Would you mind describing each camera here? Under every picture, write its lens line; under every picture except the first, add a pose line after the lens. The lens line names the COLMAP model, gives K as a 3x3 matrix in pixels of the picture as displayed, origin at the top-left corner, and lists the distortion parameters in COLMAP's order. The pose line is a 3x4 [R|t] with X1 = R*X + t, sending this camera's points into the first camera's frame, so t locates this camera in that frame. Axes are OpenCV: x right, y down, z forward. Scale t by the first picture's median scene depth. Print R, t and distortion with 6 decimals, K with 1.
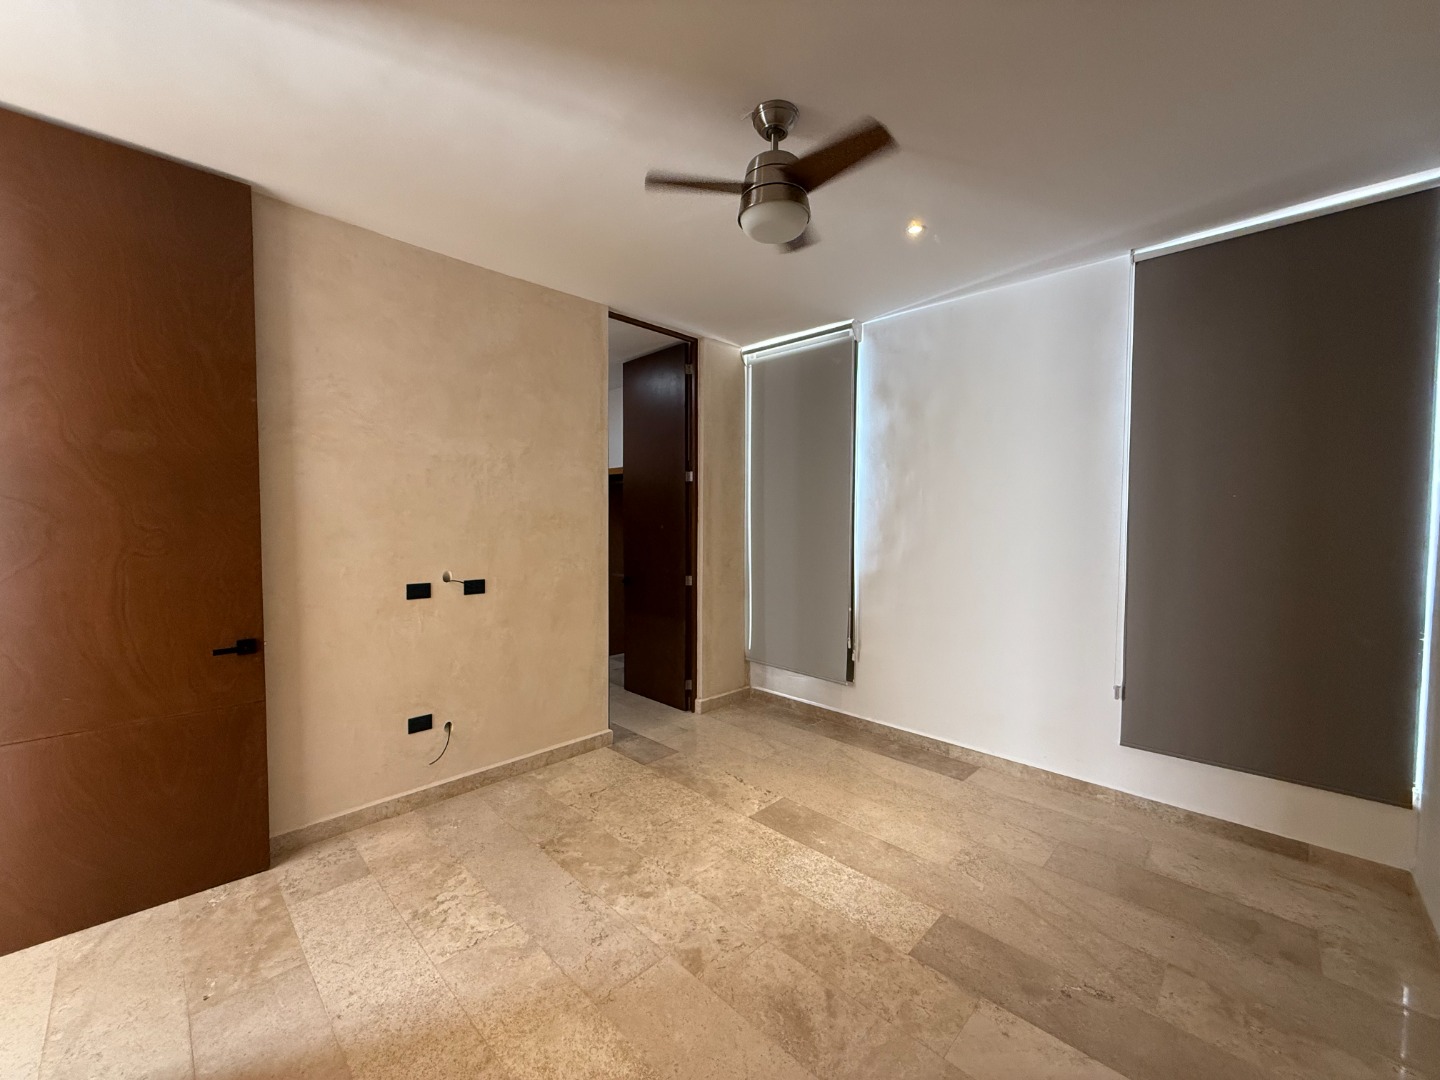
lens RADIAL K [[572.9, 0, 716.6], [0, 572.9, 539.9], [0, 0, 1]] dist [-0.000884, 0.000533]
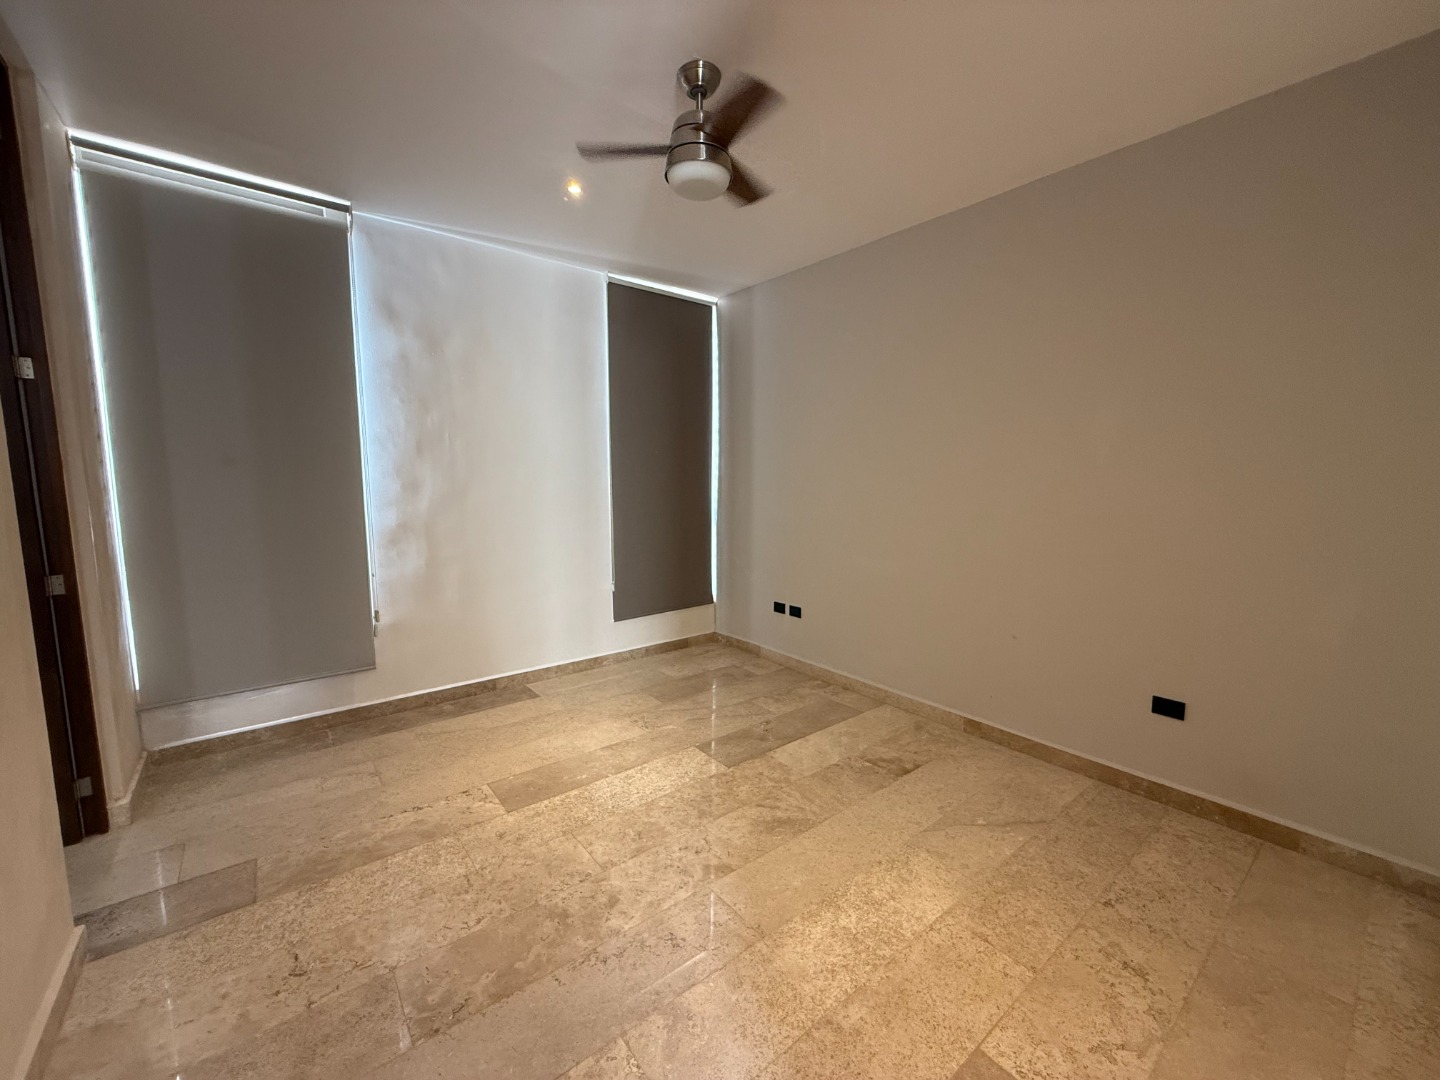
lens RADIAL K [[572.9, 0, 716.5], [0, 572.9, 540.5], [0, 0, 1]] dist [-0.000884, 0.000533]
pose [[0.125079, -0.119532, 0.984920, -0.756566], [0.035333, 0.992623, 0.115980, -0.007741], [-0.991517, 0.020293, 0.128380, 0.622308]]
